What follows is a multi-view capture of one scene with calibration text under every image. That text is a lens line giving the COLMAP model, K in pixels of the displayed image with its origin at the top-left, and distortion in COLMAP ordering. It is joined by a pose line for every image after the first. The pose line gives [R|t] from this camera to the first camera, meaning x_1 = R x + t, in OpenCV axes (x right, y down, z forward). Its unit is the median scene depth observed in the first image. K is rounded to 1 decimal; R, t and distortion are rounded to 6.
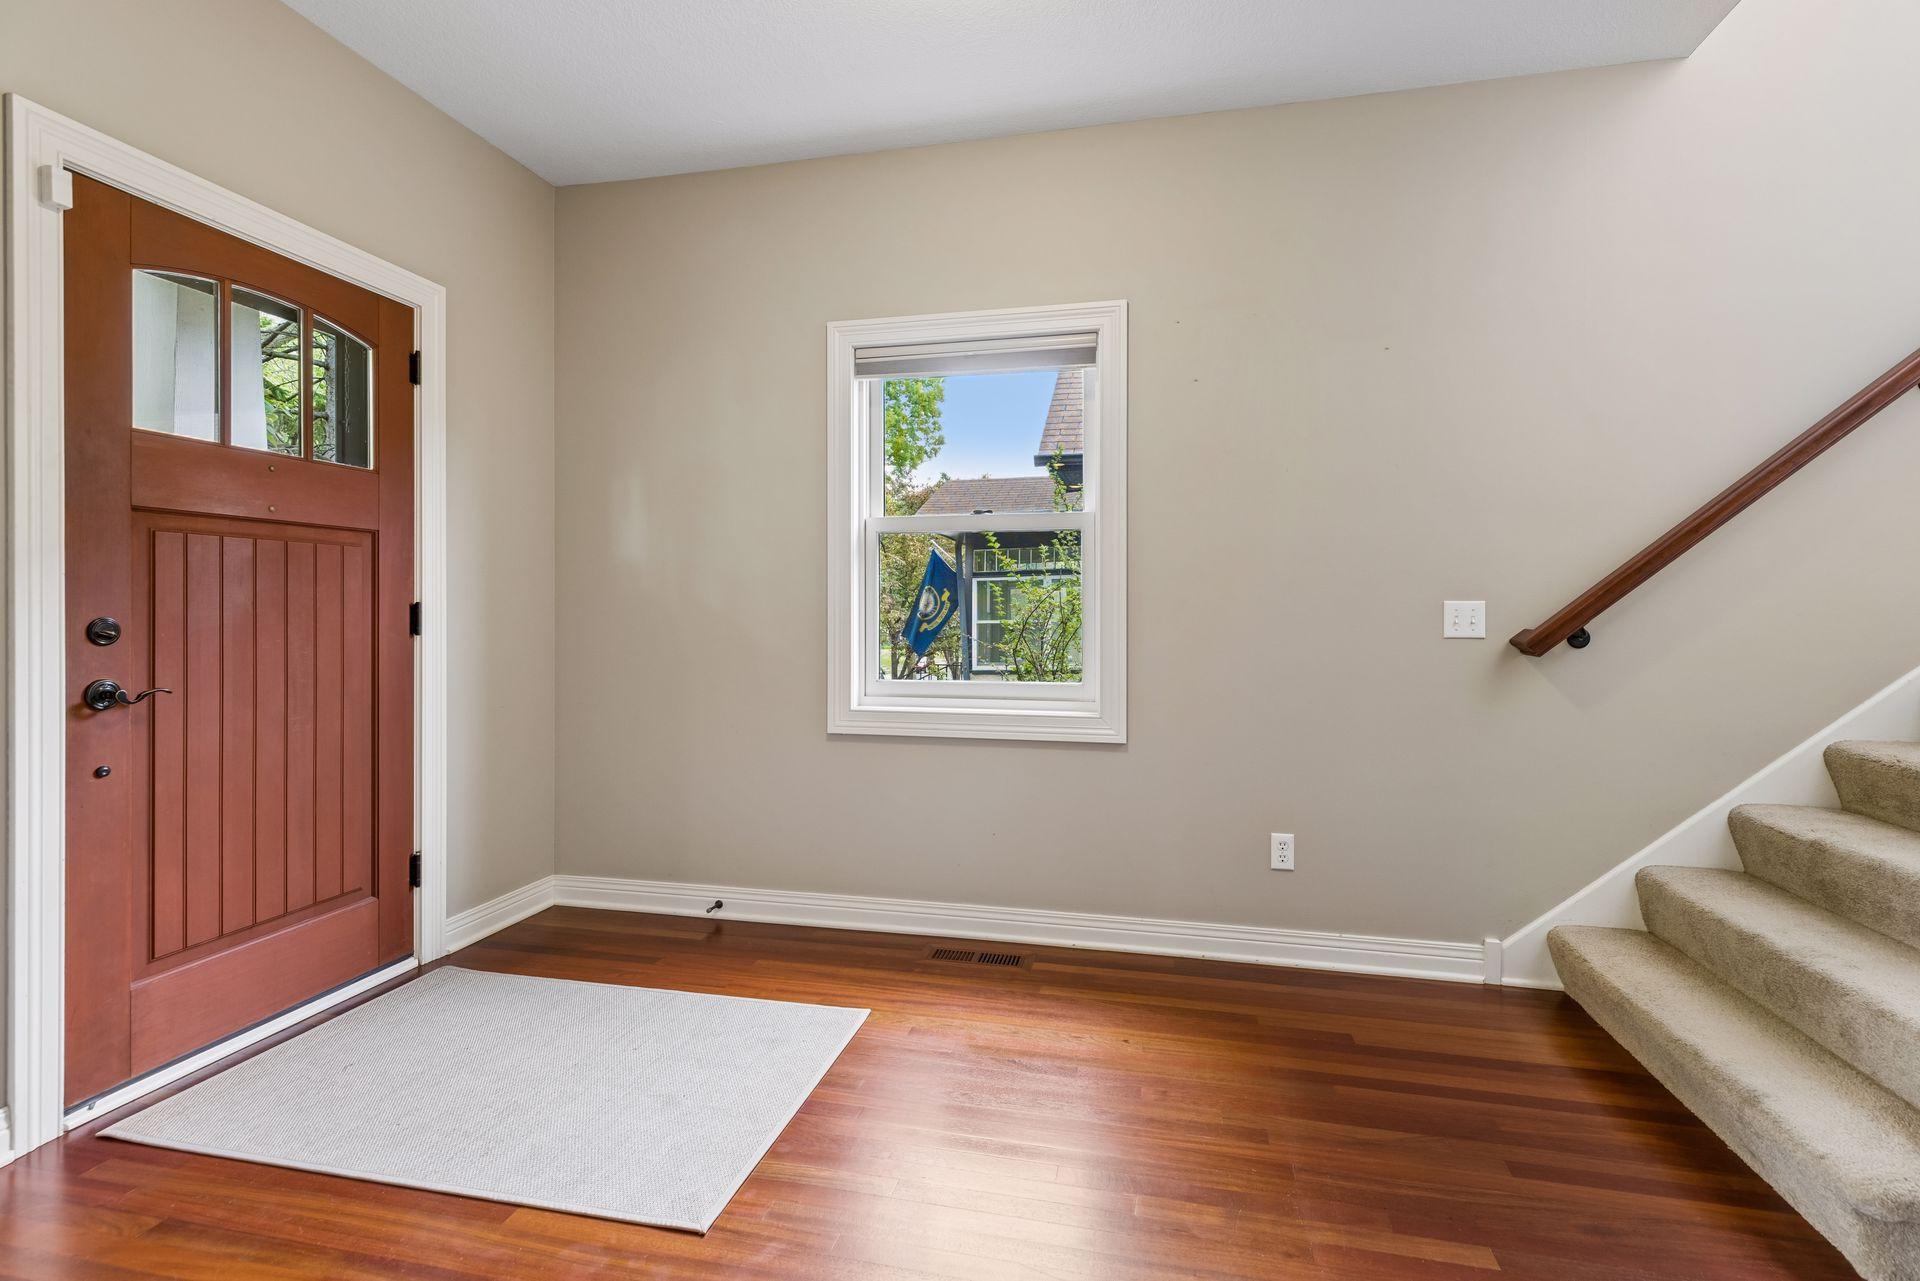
lens RADIAL K [[894.7, 0, 965.6], [0, 894.7, 622.7], [0, 0, 1]] dist [0.004767, 0.000157]
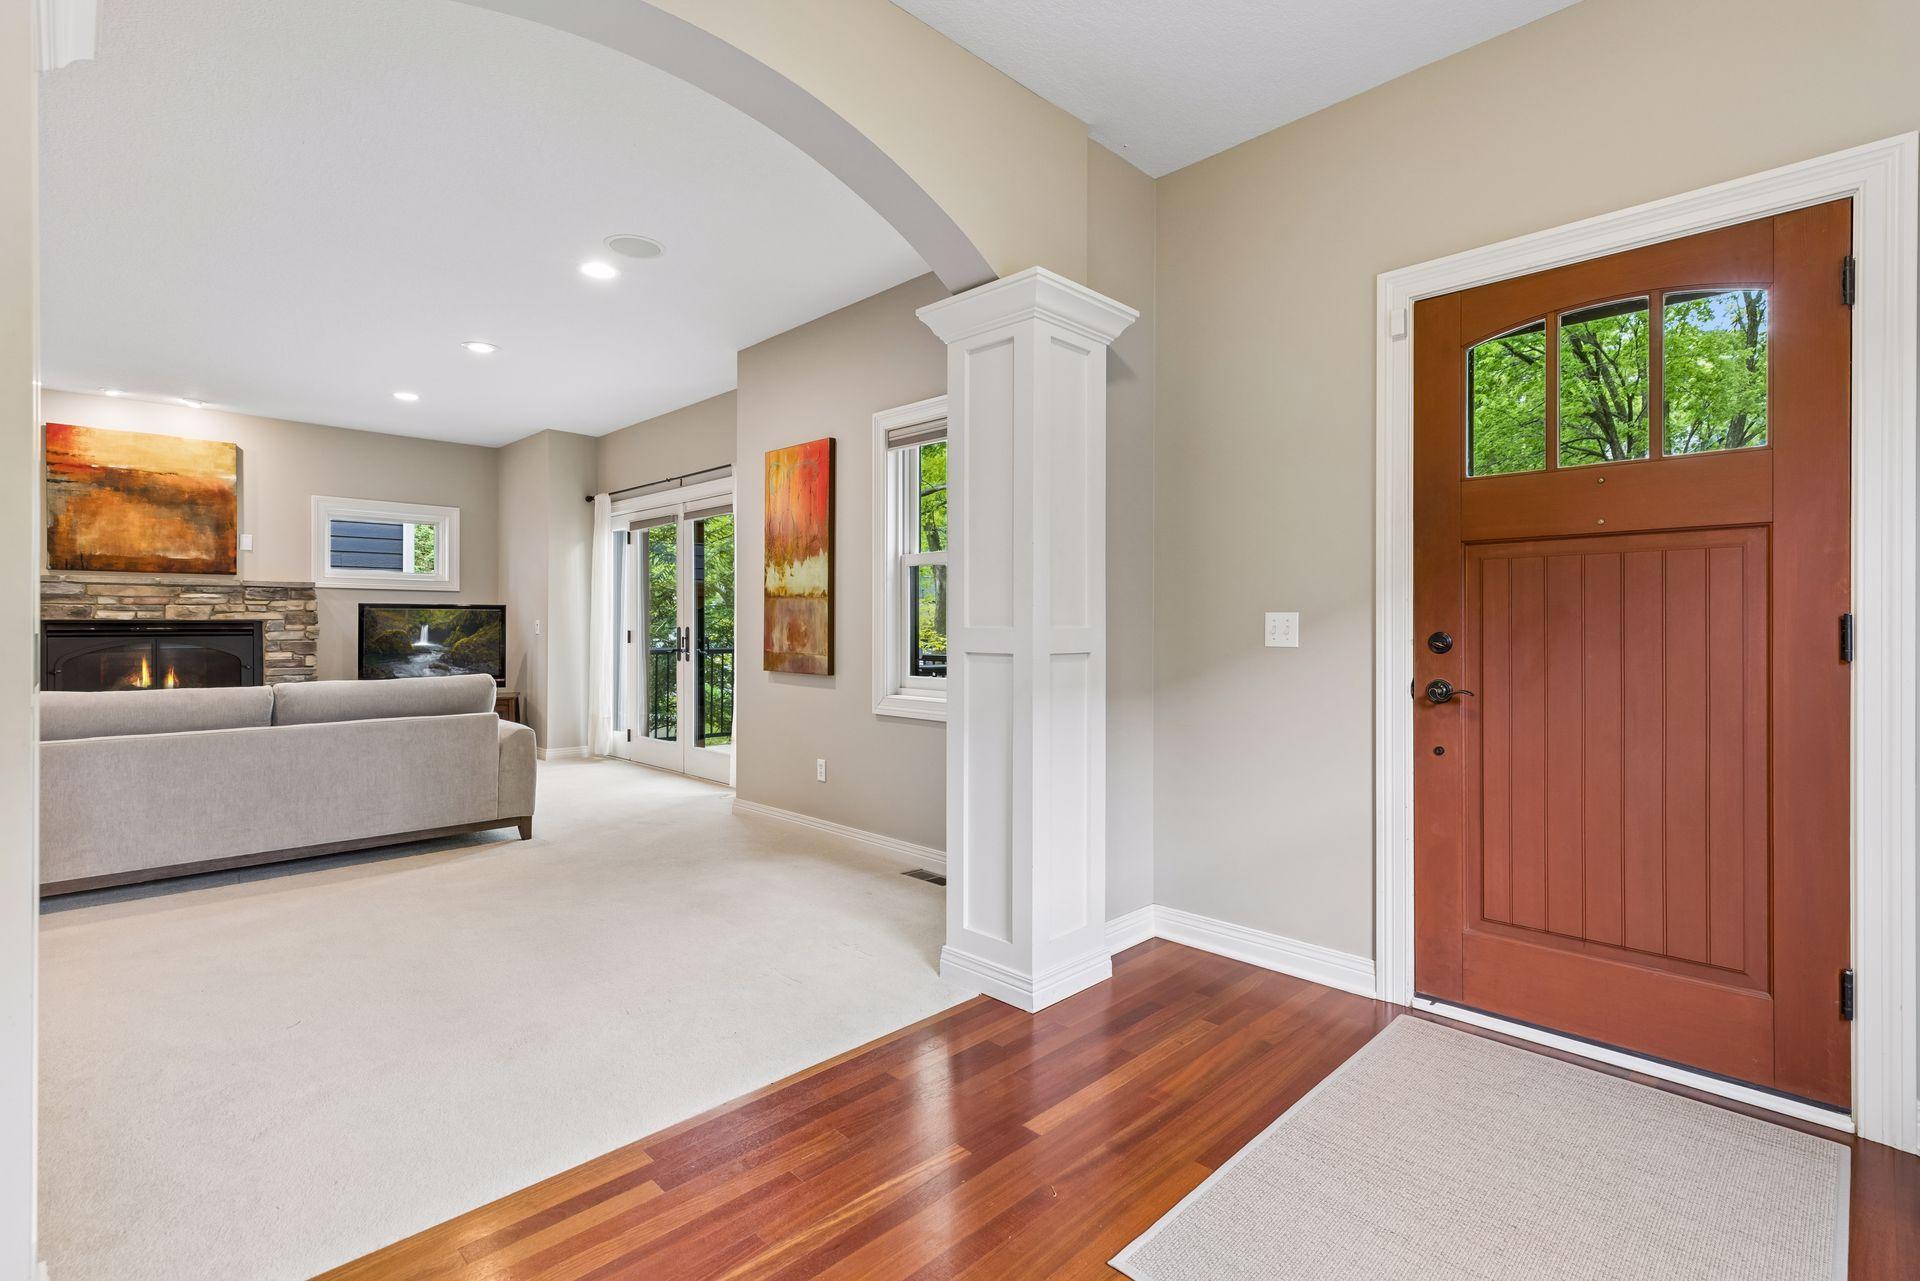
lens RADIAL K [[894.7, 0, 965.6], [0, 894.7, 622.7], [0, 0, 1]] dist [0.004767, 0.000157]
pose [[-0.527874, -0.005926, -0.849302, 0.373934], [-0.012031, 0.999928, 0.000501, -0.008186], [0.849238, 0.010482, -0.527907, 0.821560]]
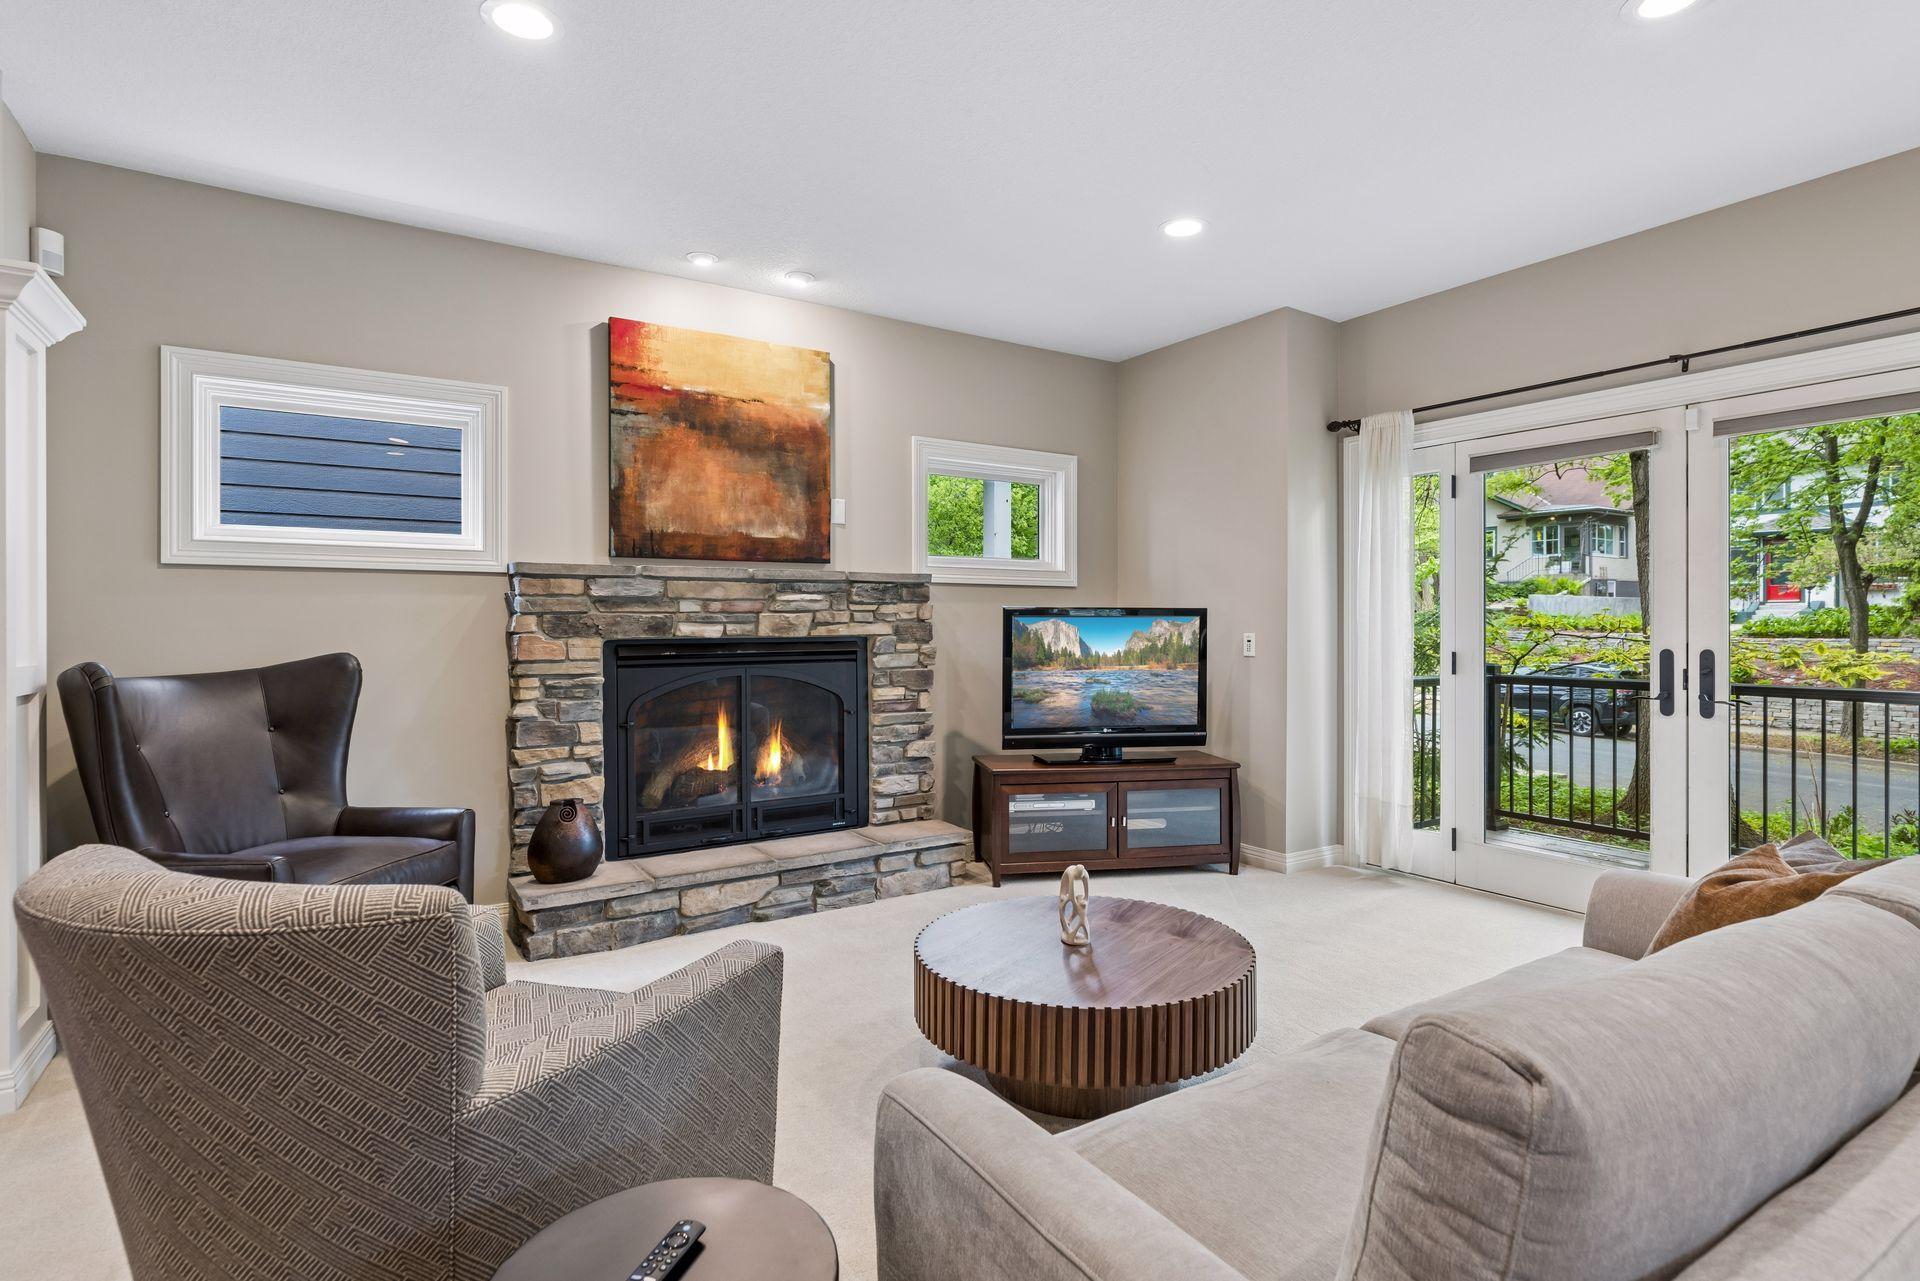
lens RADIAL K [[951.0, 0, 962.5], [0, 951.0, 625.9], [0, 0, 1]] dist [-0.002157, -0.000234]
pose [[-0.693813, 0.000499, -0.720155, 0.353357], [-0.007089, 0.999947, 0.007523, -0.021655], [0.720121, 0.010325, -0.693772, -0.969797]]
